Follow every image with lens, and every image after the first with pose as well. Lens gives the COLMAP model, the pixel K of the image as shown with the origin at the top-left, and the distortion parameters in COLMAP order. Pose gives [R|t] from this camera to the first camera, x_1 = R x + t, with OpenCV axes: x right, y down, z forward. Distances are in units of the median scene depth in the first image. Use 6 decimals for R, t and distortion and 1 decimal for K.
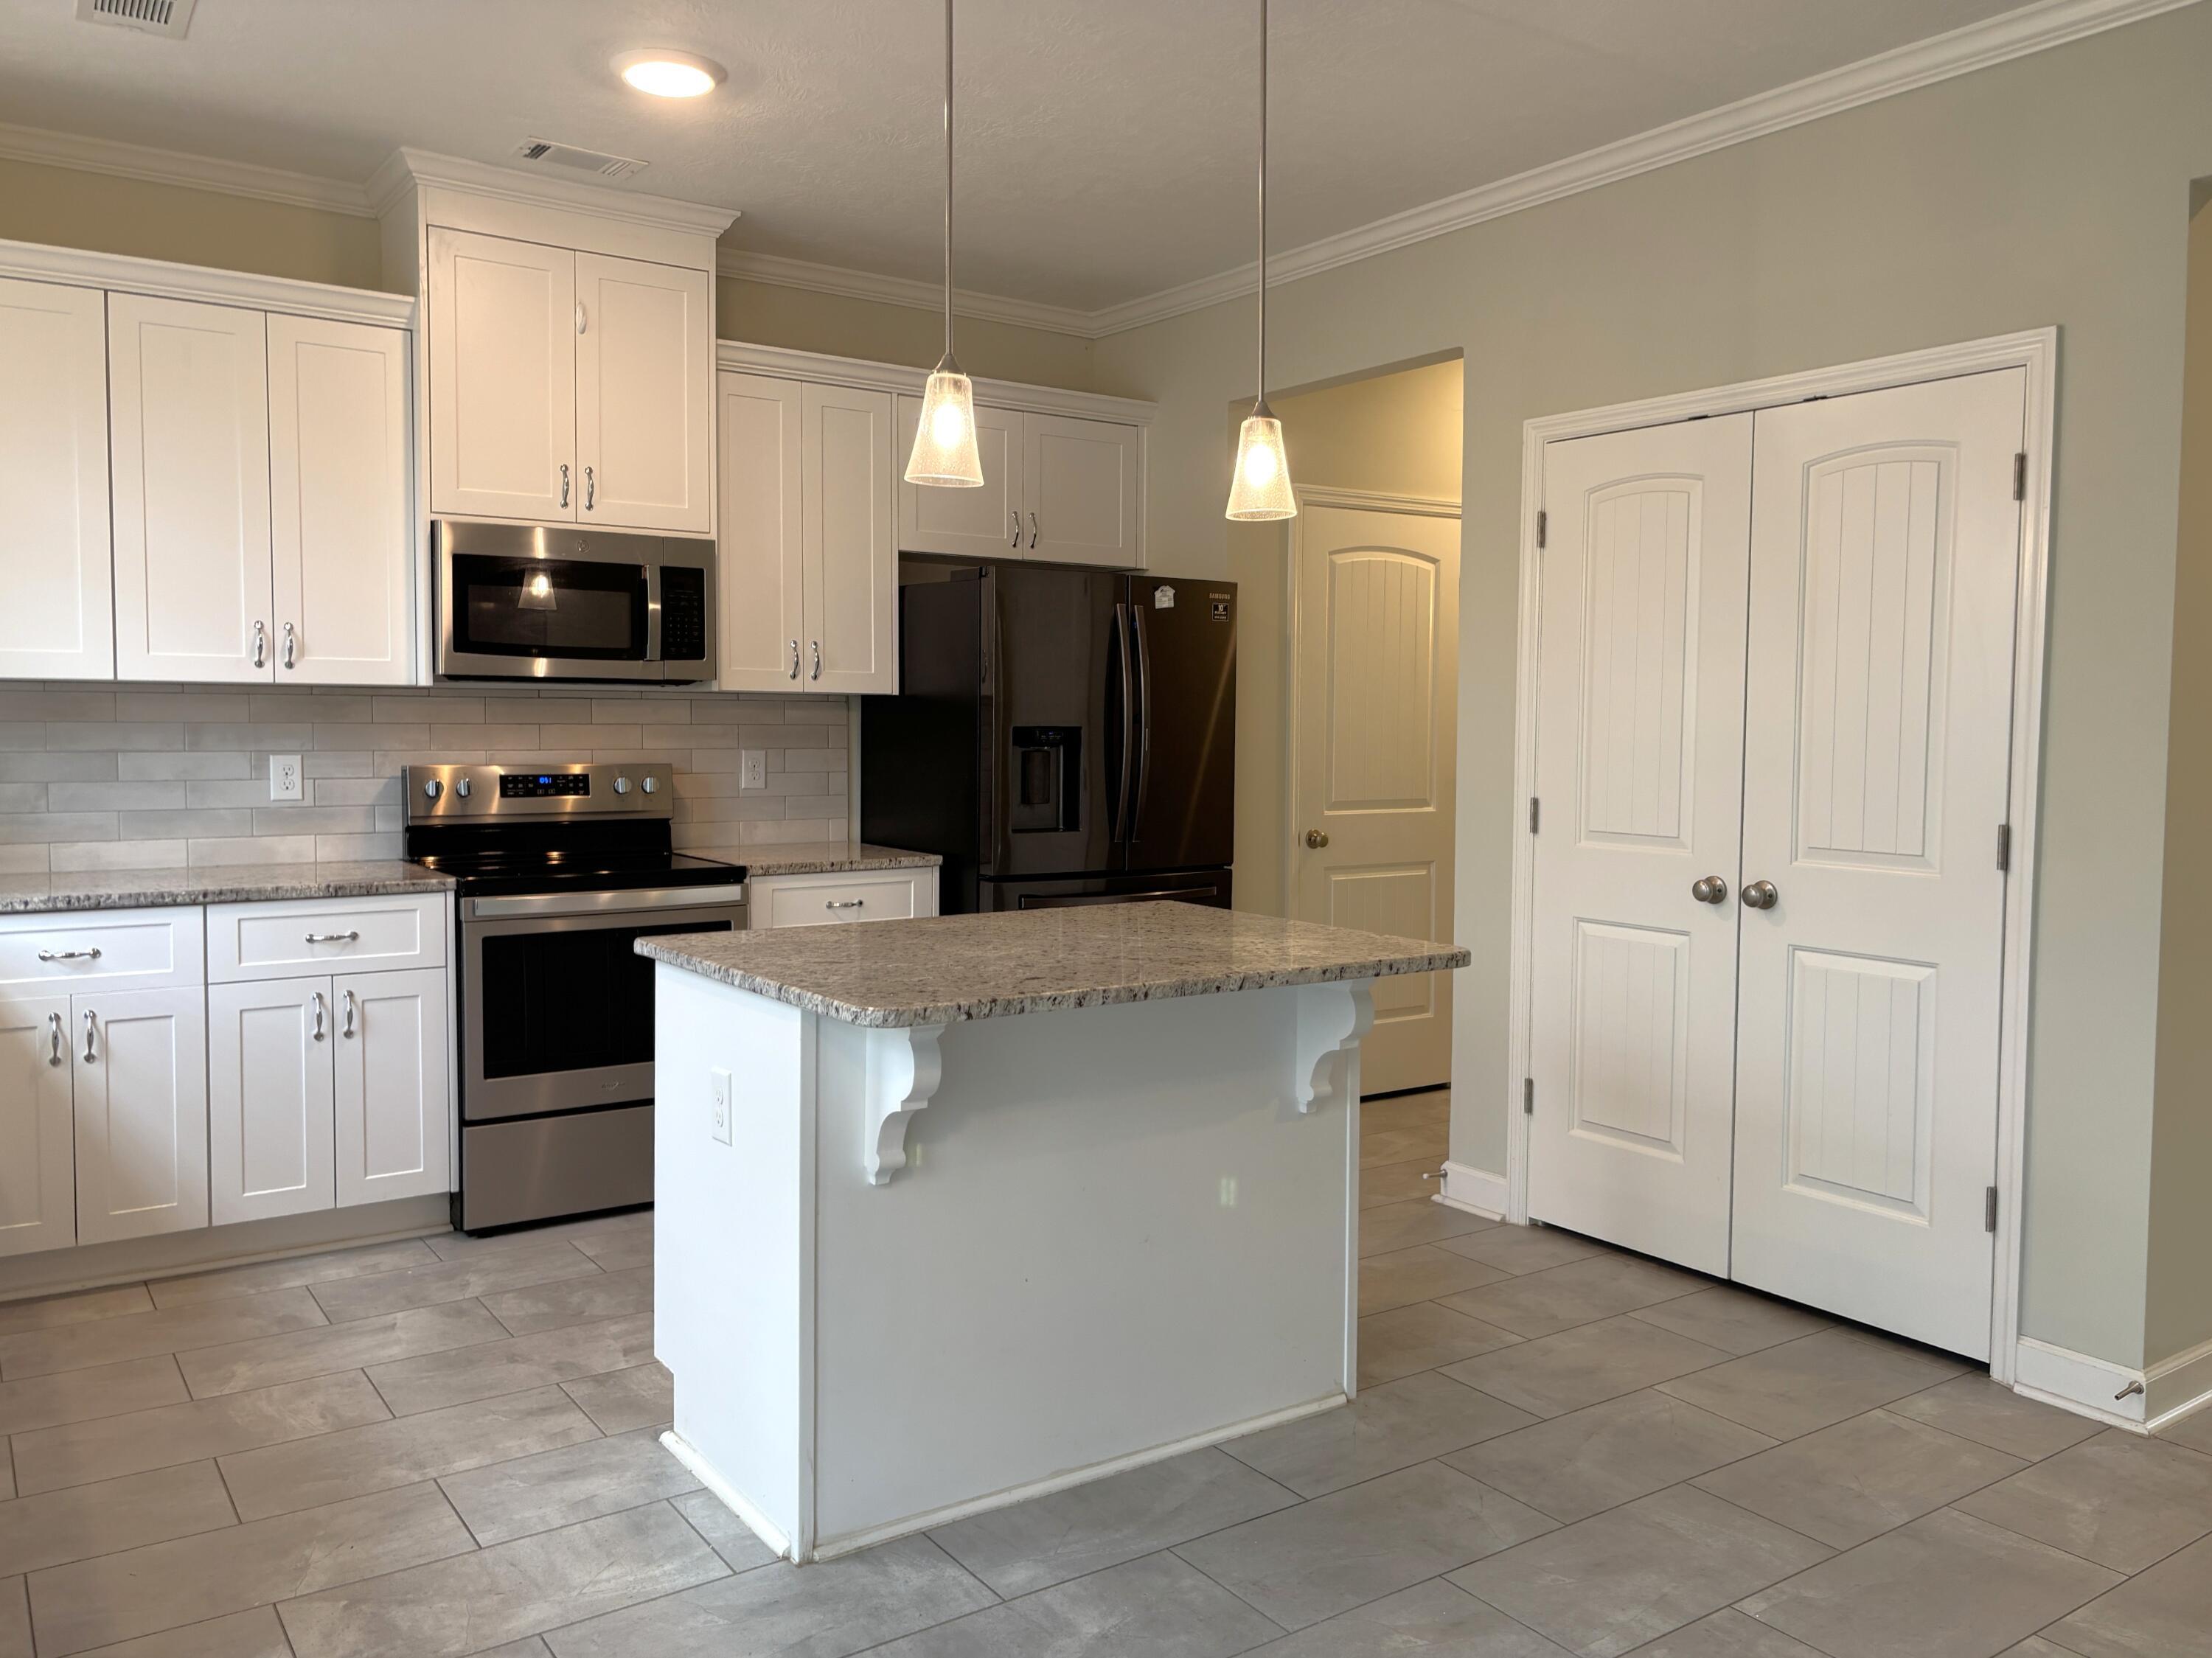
lens RADIAL K [[1691.3, 0, 1106.9], [0, 1691.3, 812.5], [0, 0, 1]] dist [0.044284, -0.036910]
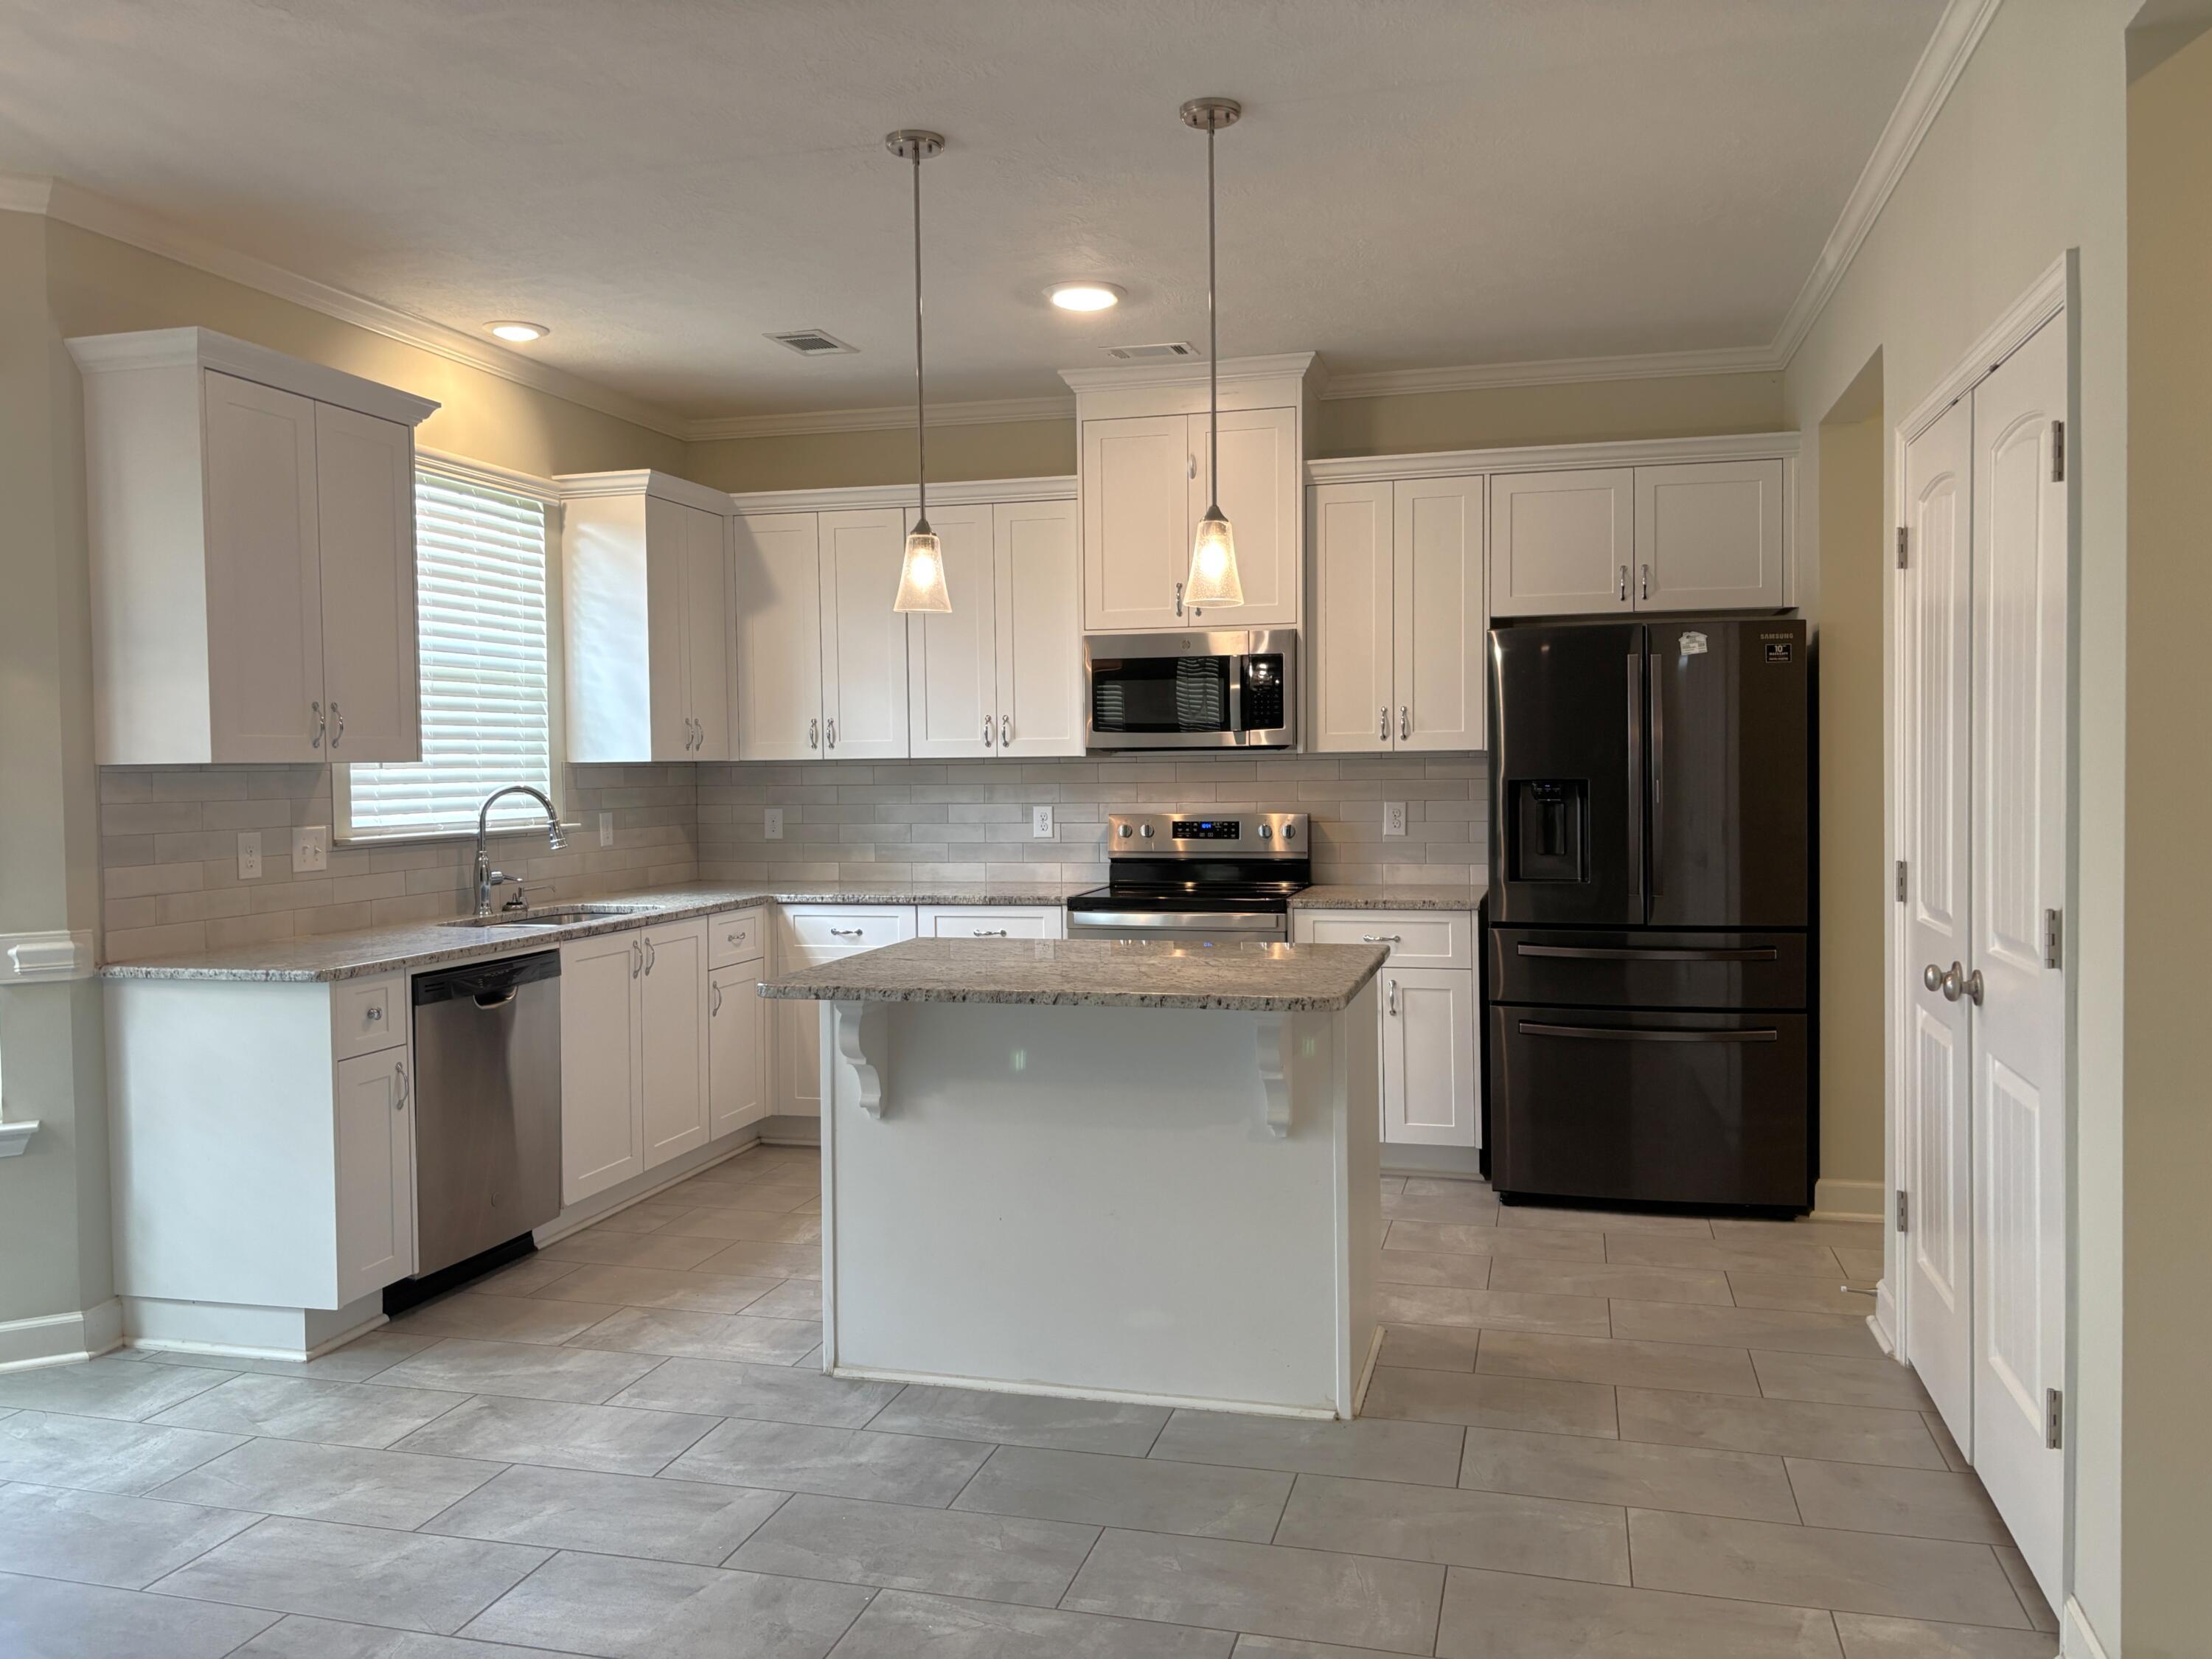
lens RADIAL K [[1691.4, 0, 1158.2], [0, 1691.4, 802.4], [0, 0, 1]] dist [0.044284, -0.036910]
pose [[0.652427, 0.000845, -0.757851, 0.702164], [-0.023941, 0.999523, -0.019496, -0.012657], [0.757473, 0.030864, 0.652136, 0.169232]]
